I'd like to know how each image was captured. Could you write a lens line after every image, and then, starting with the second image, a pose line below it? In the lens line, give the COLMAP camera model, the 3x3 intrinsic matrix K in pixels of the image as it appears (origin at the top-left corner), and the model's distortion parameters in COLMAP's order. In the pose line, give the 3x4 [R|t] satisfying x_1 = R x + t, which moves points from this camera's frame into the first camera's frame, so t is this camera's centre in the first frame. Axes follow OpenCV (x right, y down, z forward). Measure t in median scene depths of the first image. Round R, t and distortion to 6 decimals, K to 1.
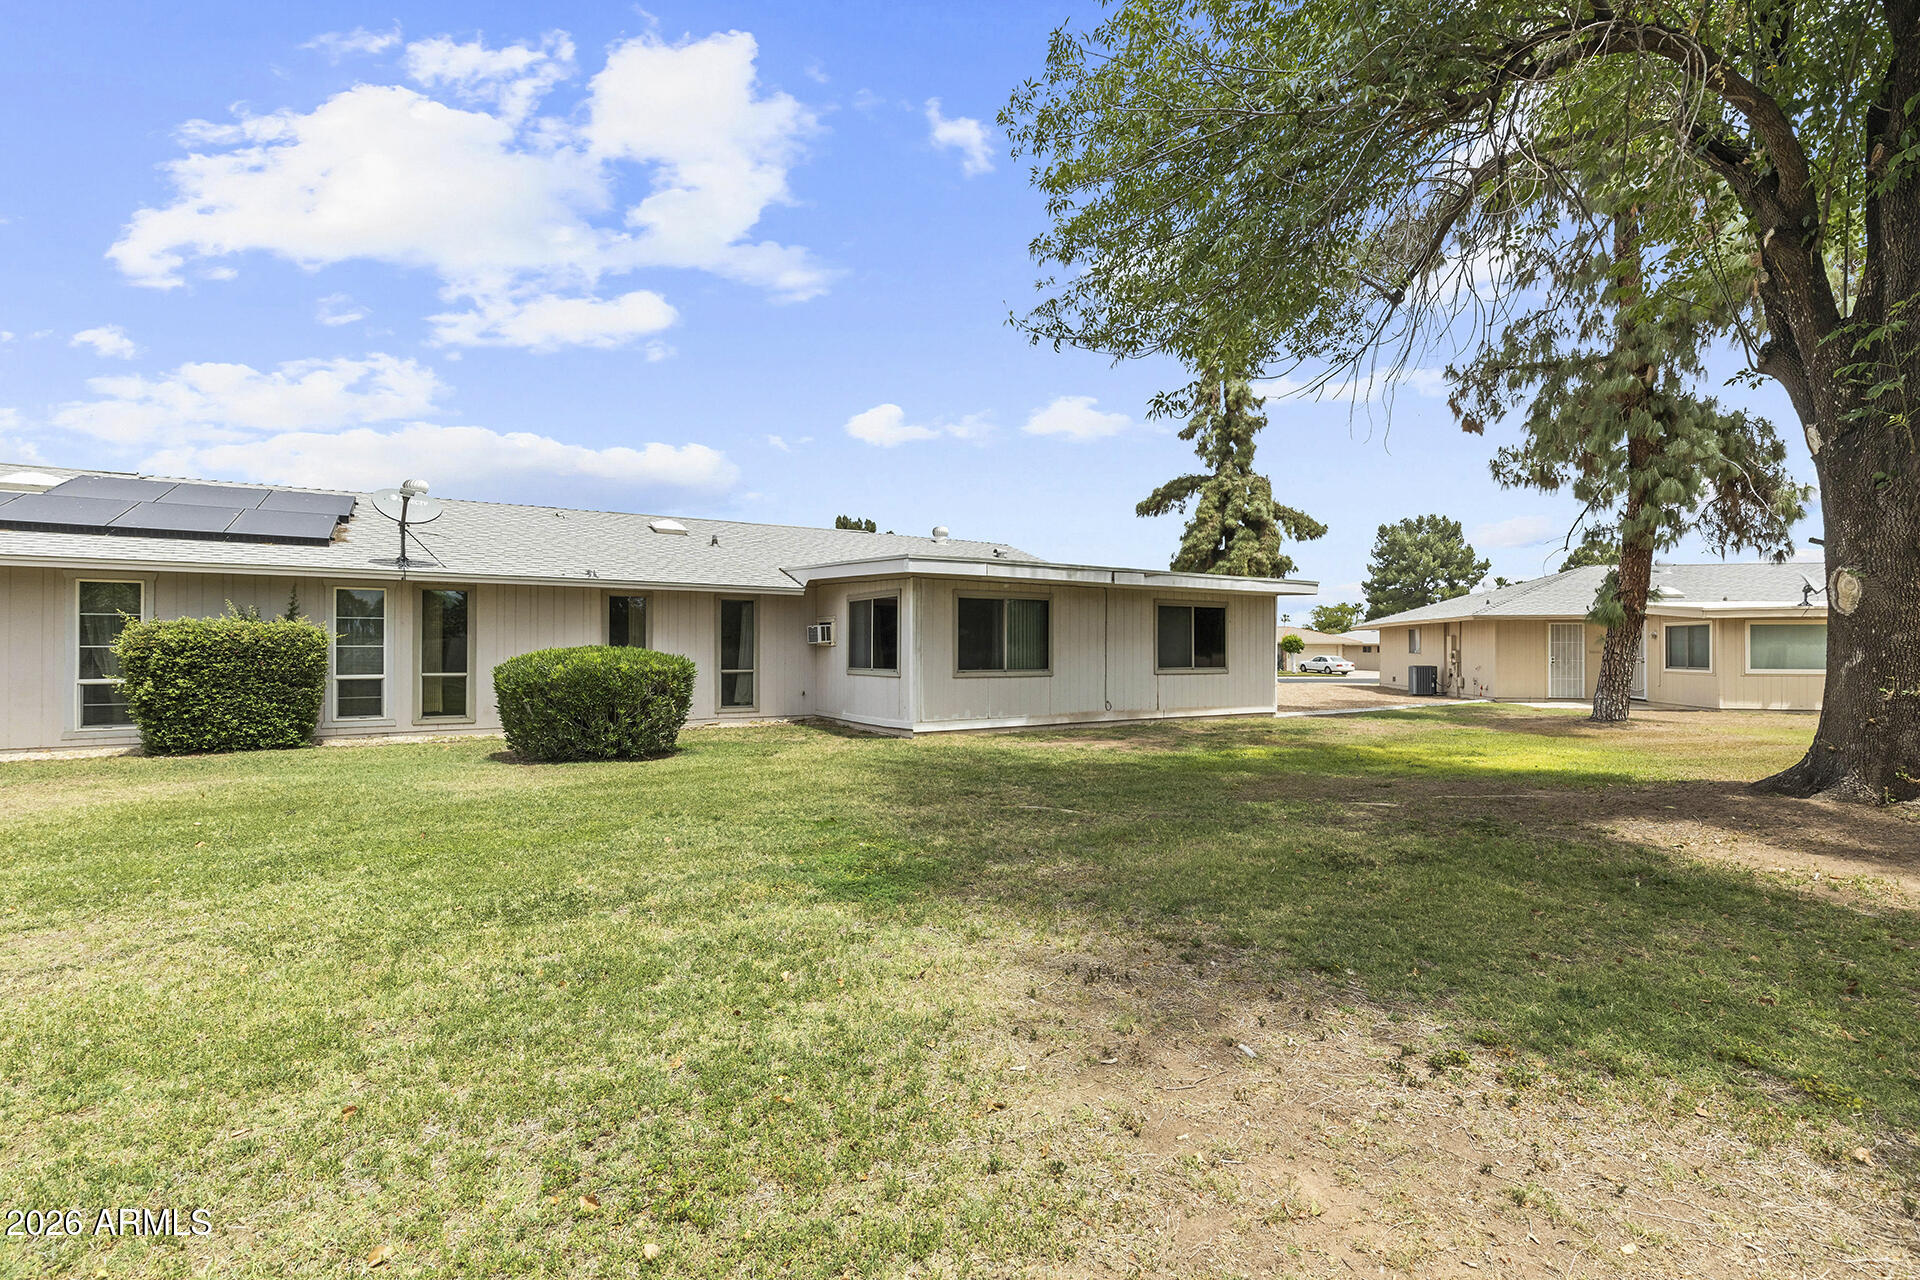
lens RADIAL K [[873.2, 0, 951.2], [0, 873.2, 635.9], [0, 0, 1]] dist [0.002670, -0.000894]
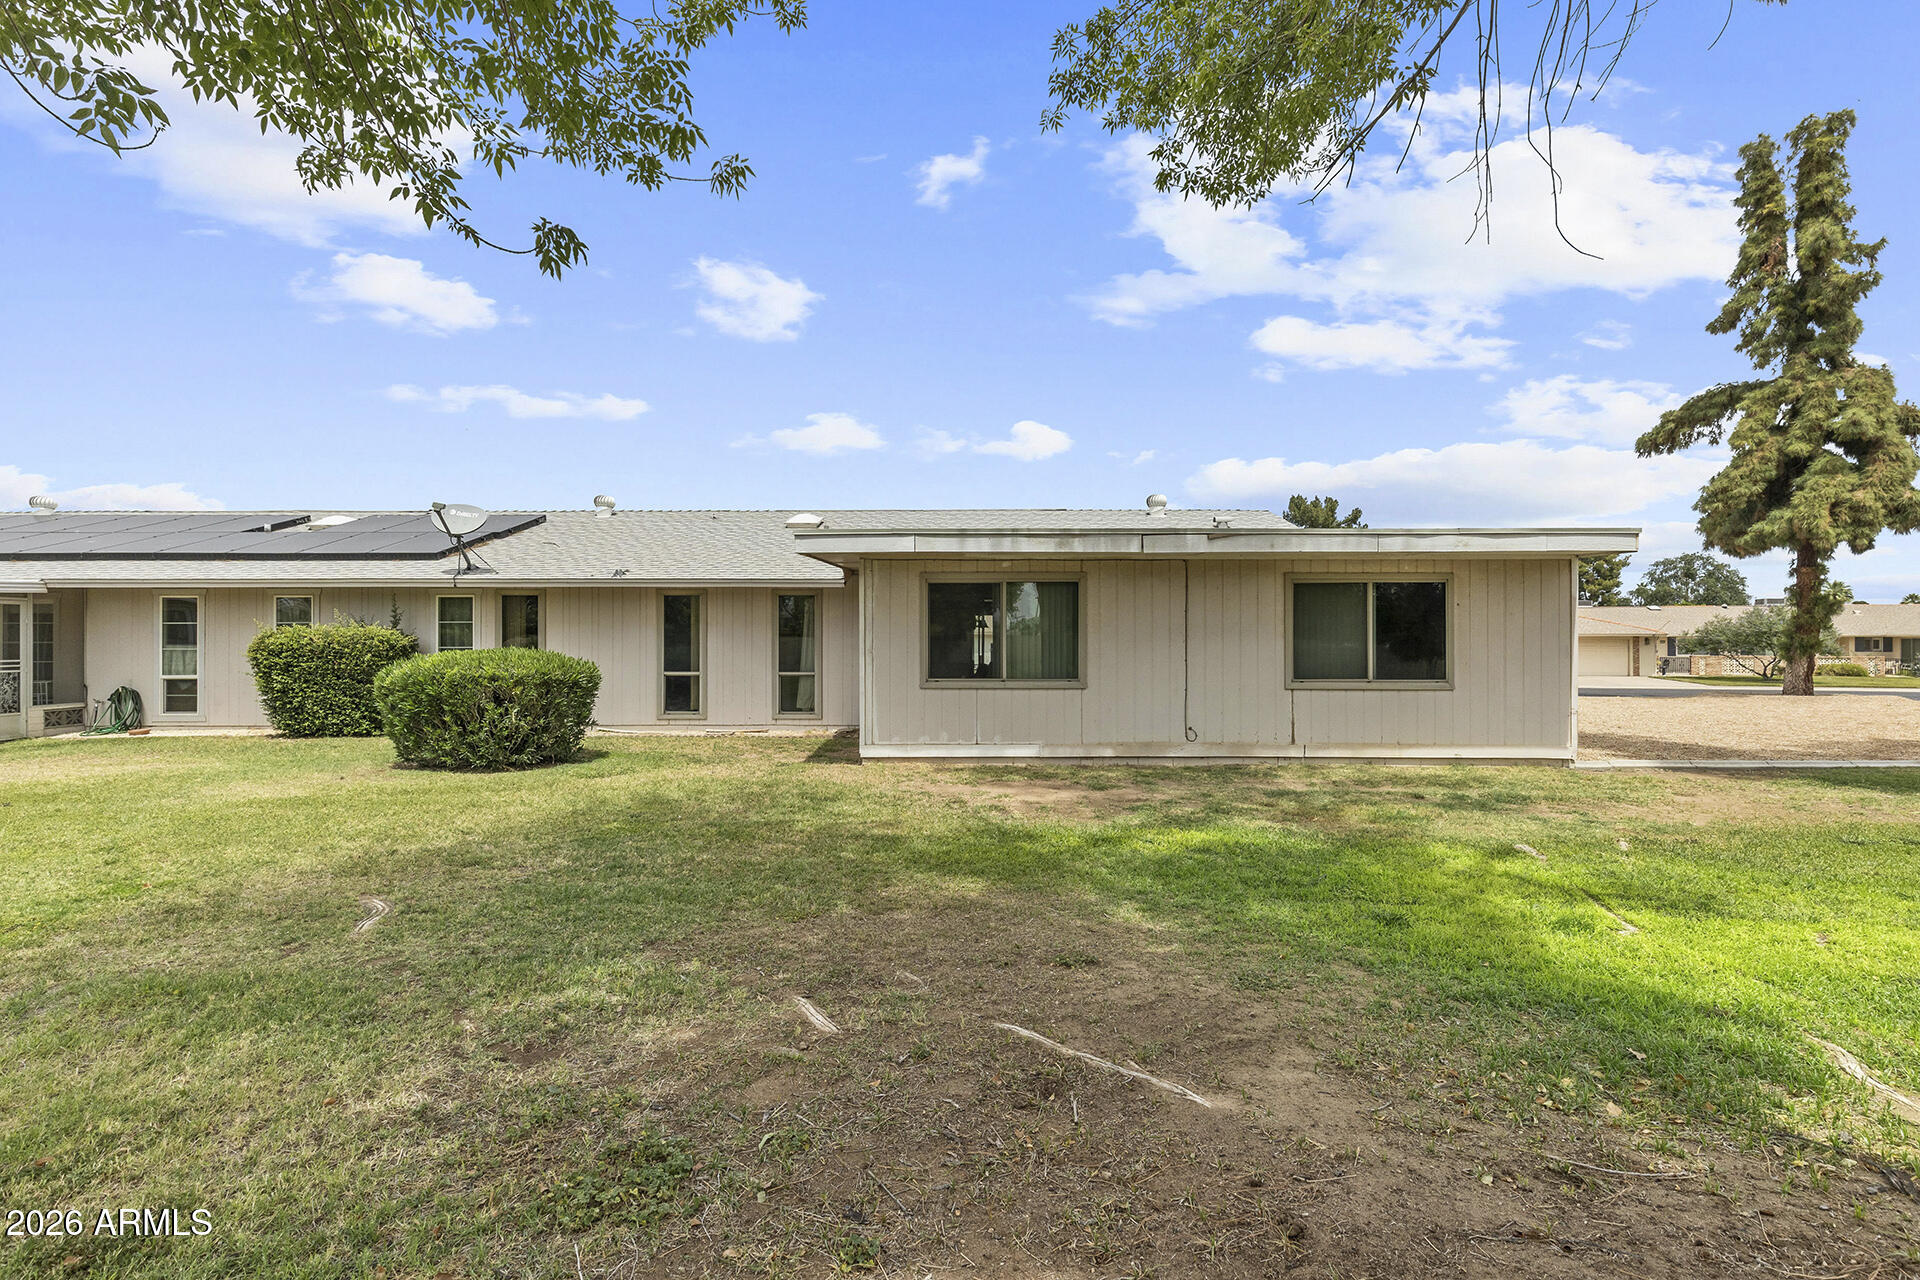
lens RADIAL K [[873.2, 0, 978.2], [0, 873.2, 646.0], [0, 0, 1]] dist [0.002670, -0.000894]
pose [[0.844221, -0.000538, -0.535995, 0.382515], [0.009975, 0.999842, 0.014708, 0.000114], [0.535902, -0.017763, 0.844093, 0.324558]]
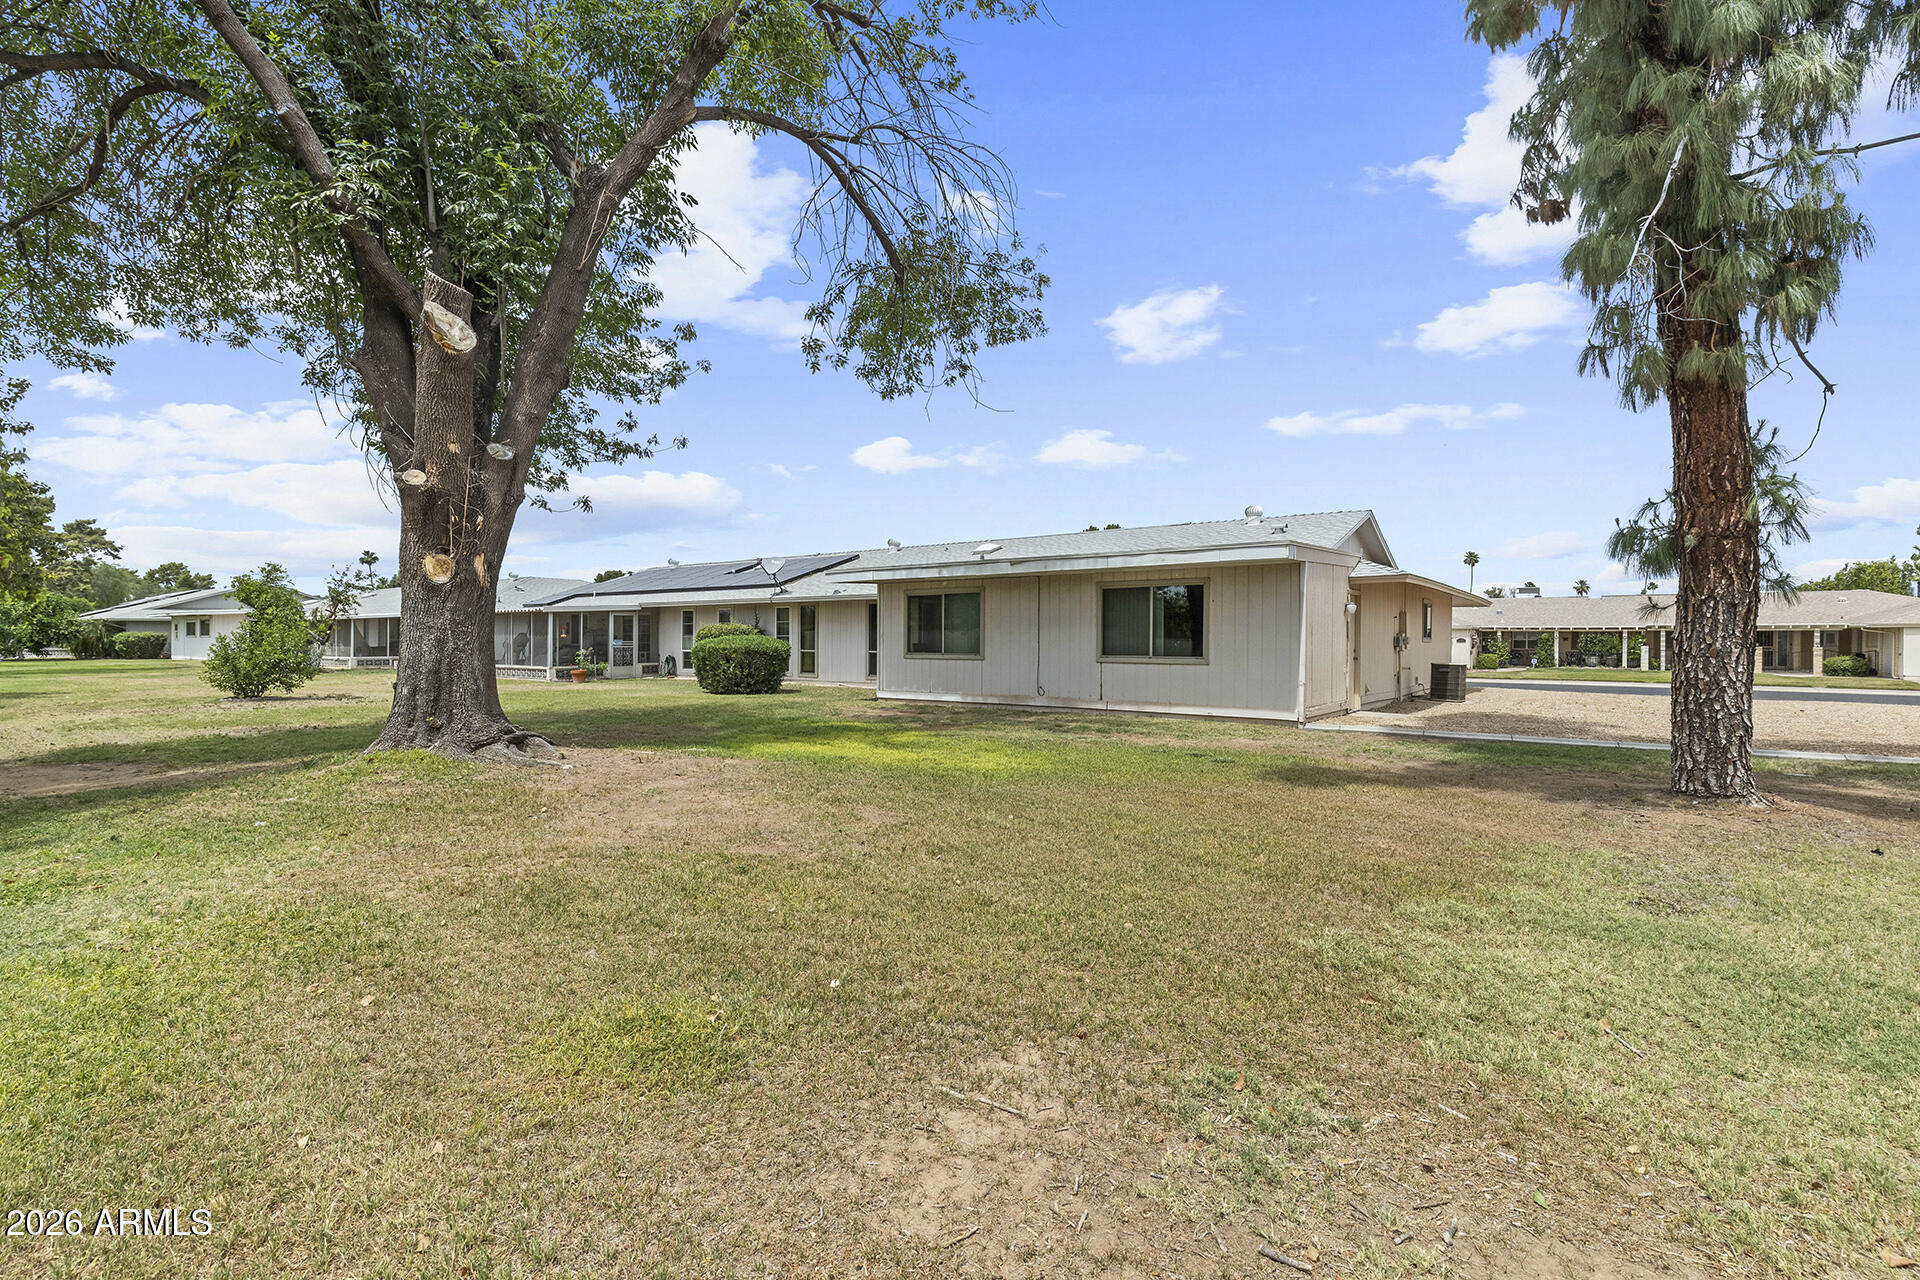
lens RADIAL K [[873.2, 0, 943.5], [0, 873.2, 644.4], [0, 0, 1]] dist [0.002670, -0.000894]
pose [[0.344682, 0.007400, -0.938690, 1.048726], [0.019097, 0.999707, 0.014893, 0.007206], [0.938525, -0.023060, 0.344439, 0.512355]]
